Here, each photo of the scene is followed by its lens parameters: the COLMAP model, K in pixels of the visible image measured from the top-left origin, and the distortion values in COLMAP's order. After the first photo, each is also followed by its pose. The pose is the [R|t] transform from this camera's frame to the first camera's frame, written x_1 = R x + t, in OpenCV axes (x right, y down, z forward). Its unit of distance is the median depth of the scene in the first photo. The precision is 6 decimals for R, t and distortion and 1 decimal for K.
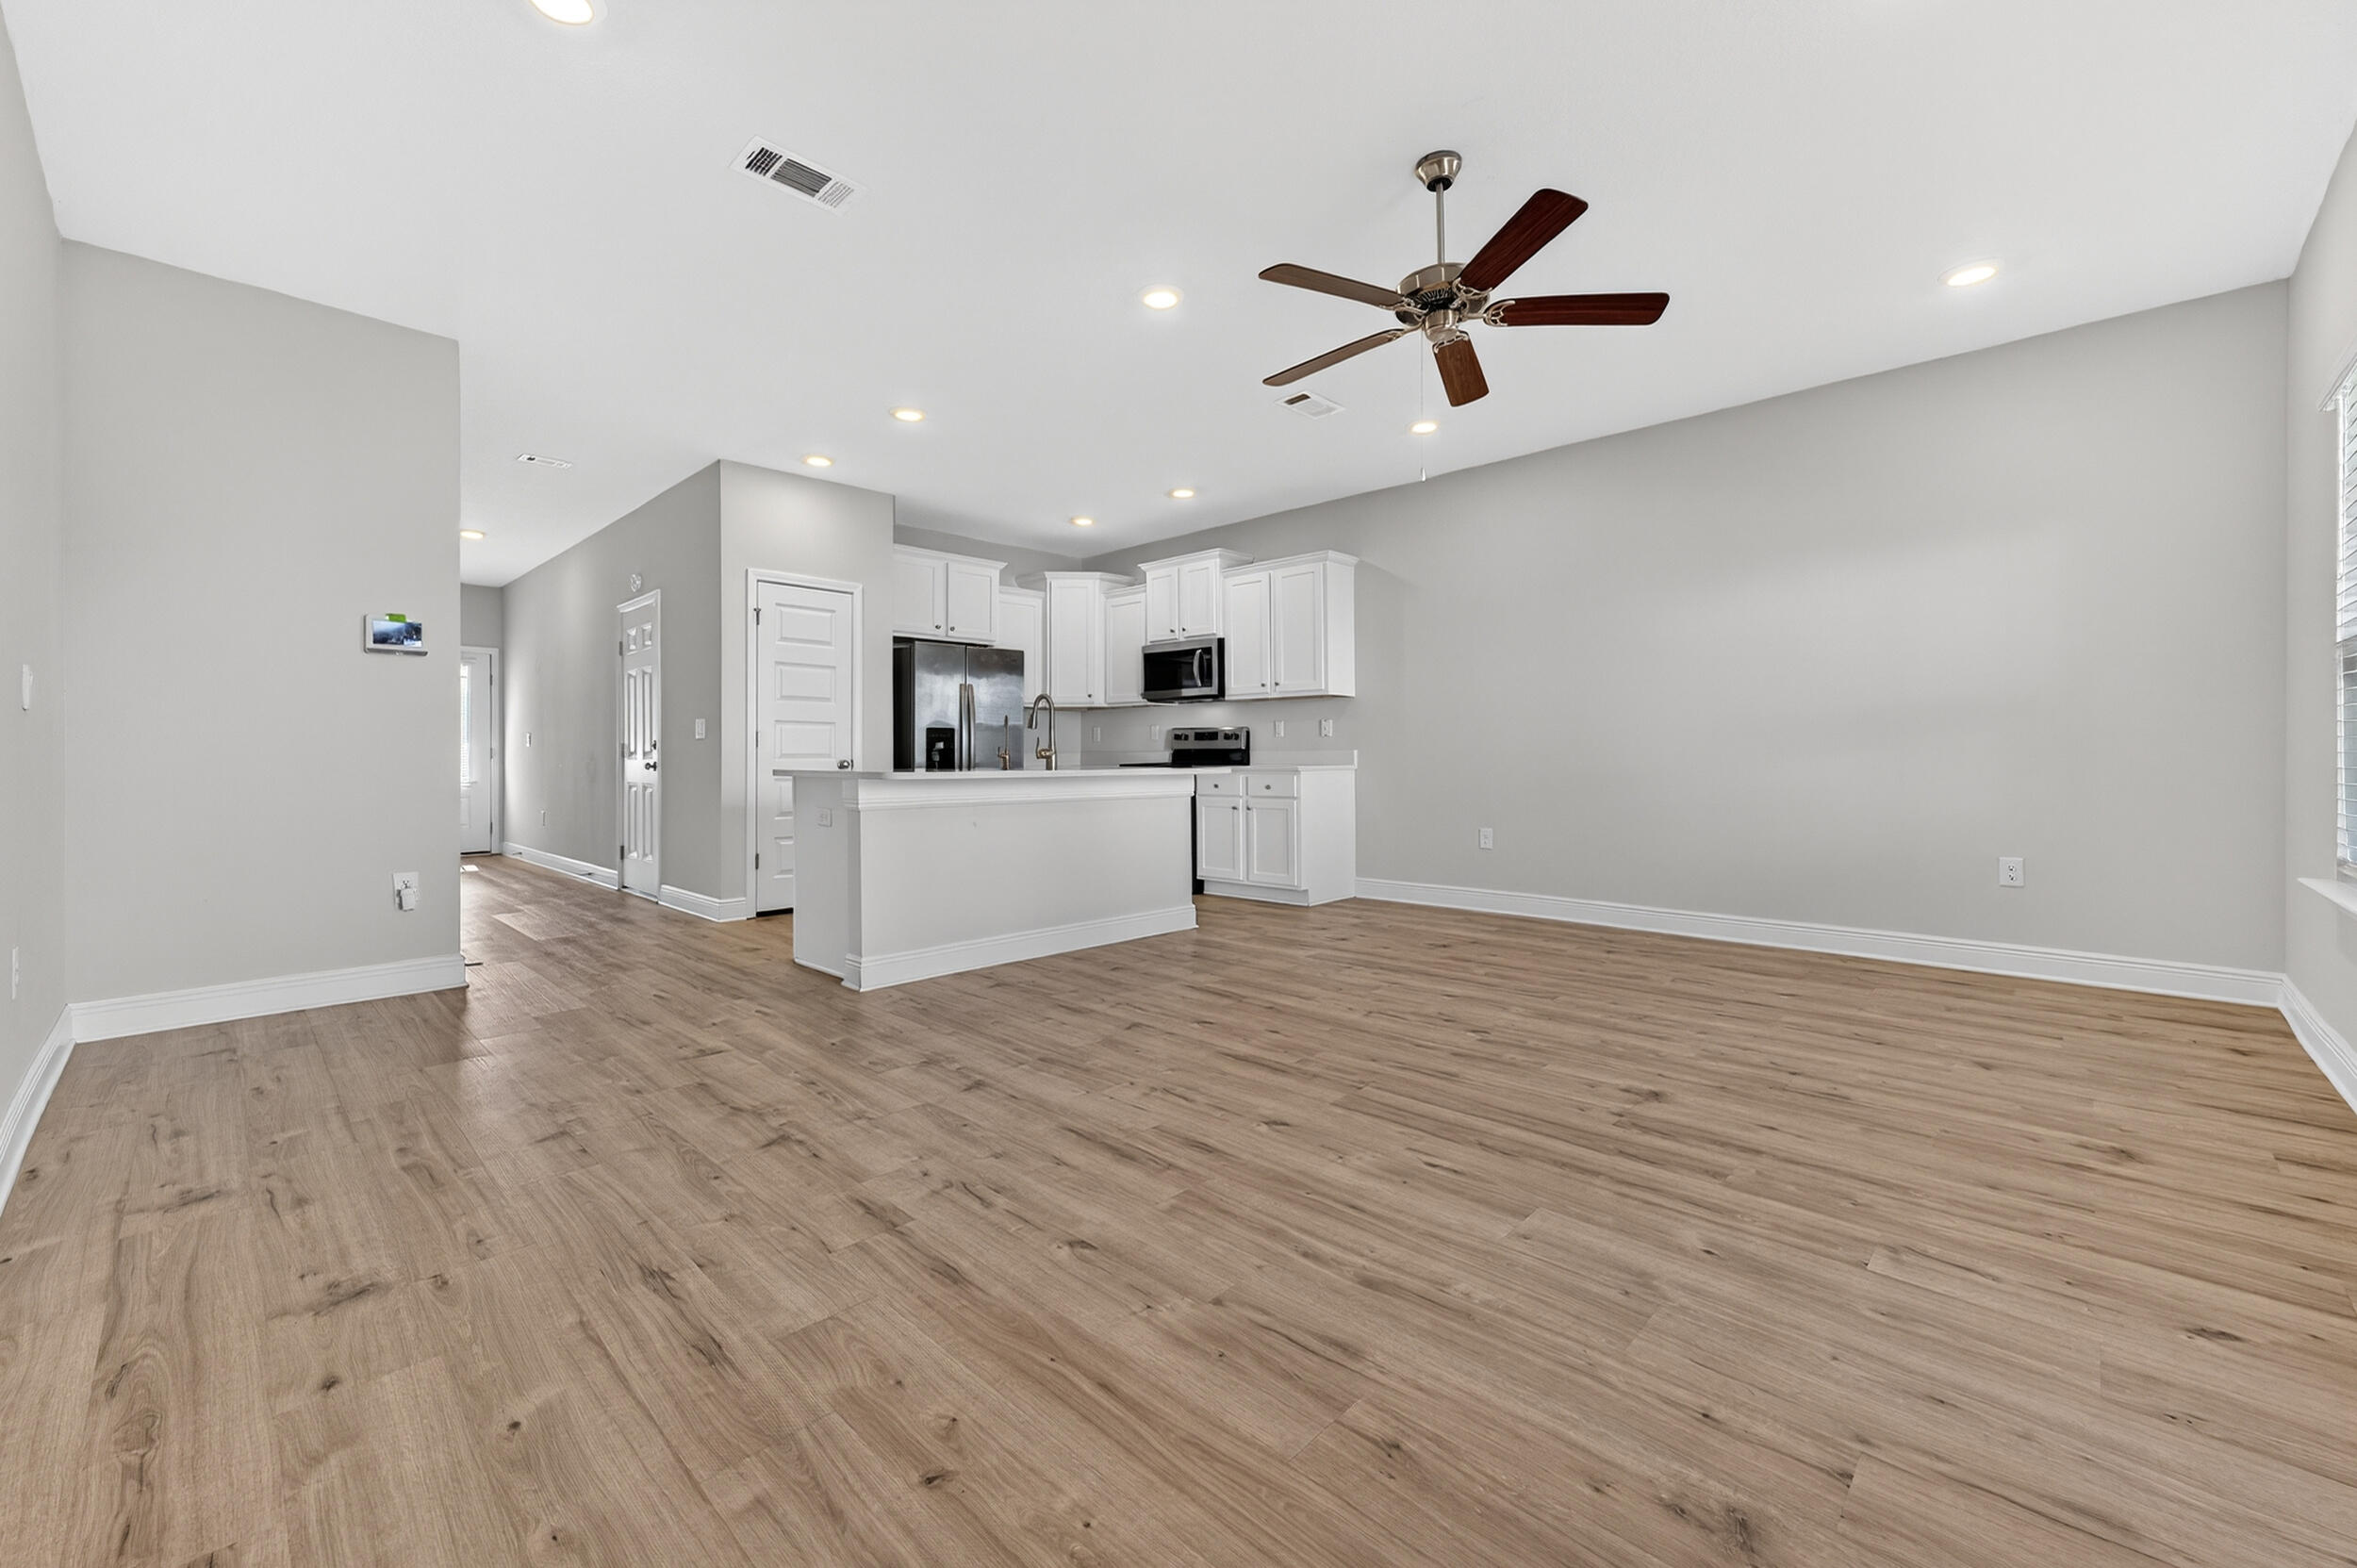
lens RADIAL K [[934.9, 0, 1181.2], [0, 934.9, 772.6], [0, 0, 1]] dist [-0.001926, 0.000852]
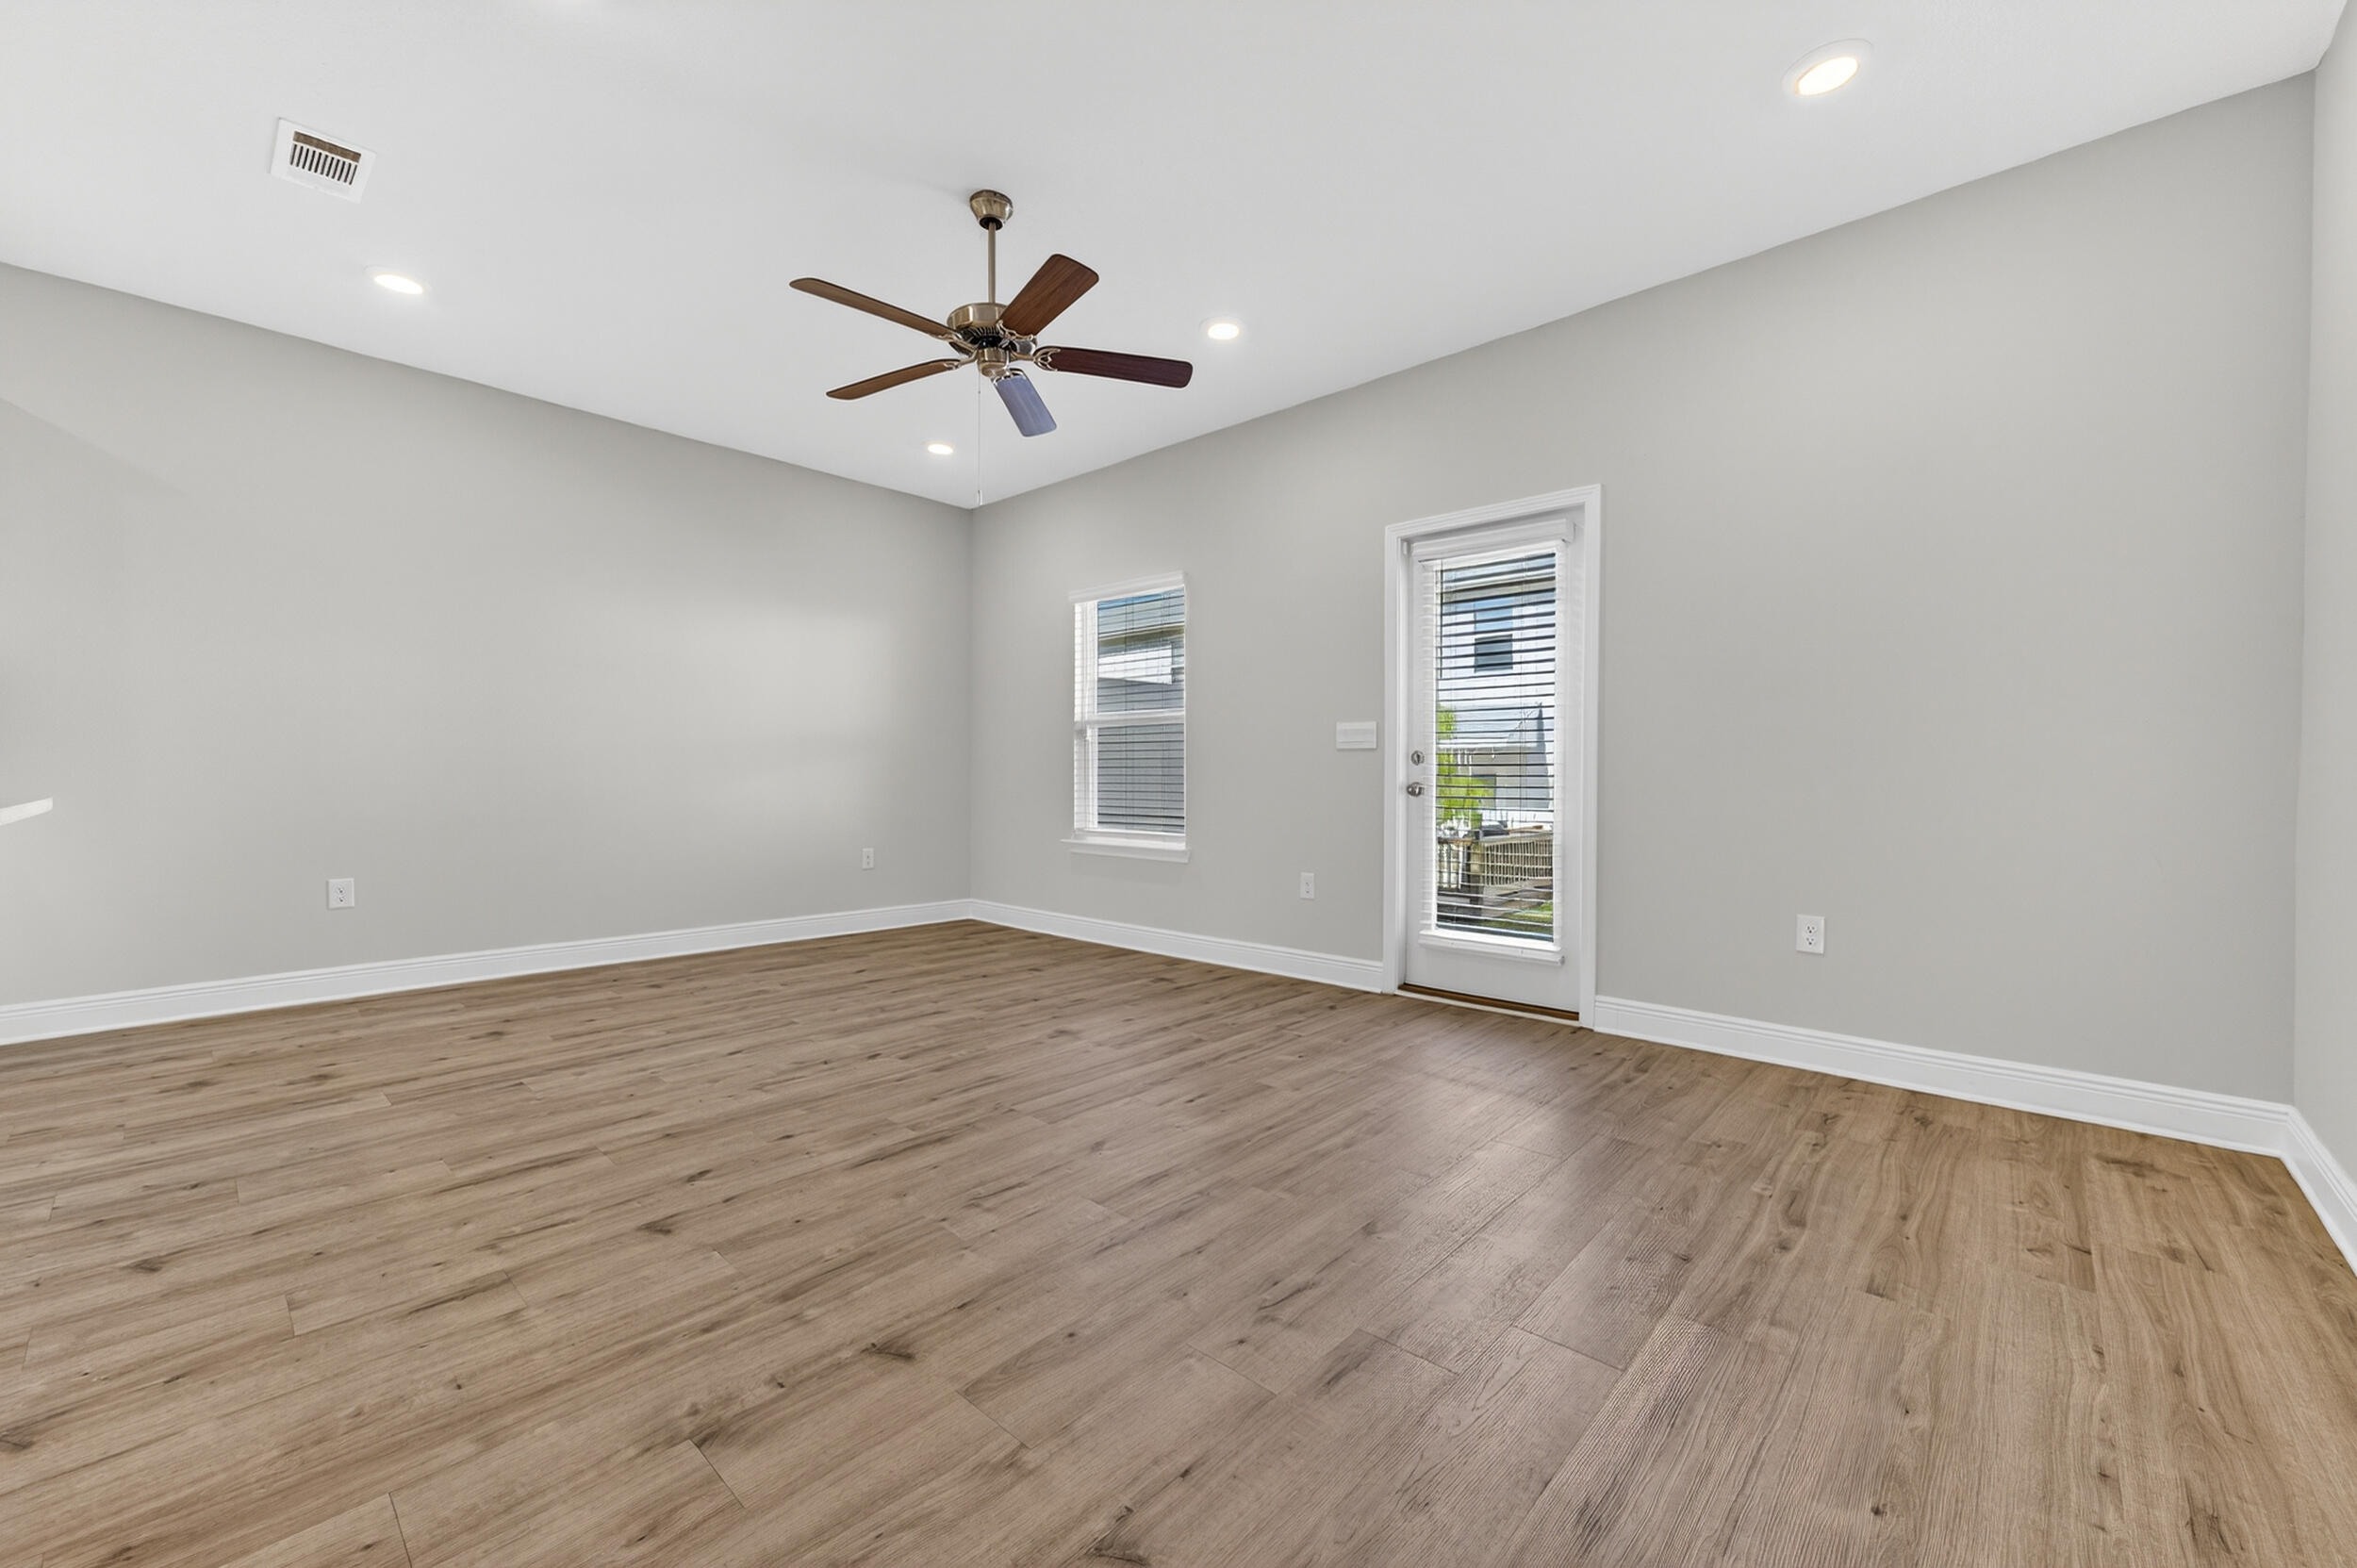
lens RADIAL K [[934.9, 0, 1181.2], [0, 934.9, 772.6], [0, 0, 1]] dist [-0.001926, 0.000852]
pose [[-0.030907, 0.009424, 0.999478, -0.755605], [0.009903, 0.999909, -0.009122, -0.007507], [-0.999473, 0.009616, -0.030998, 0.798817]]
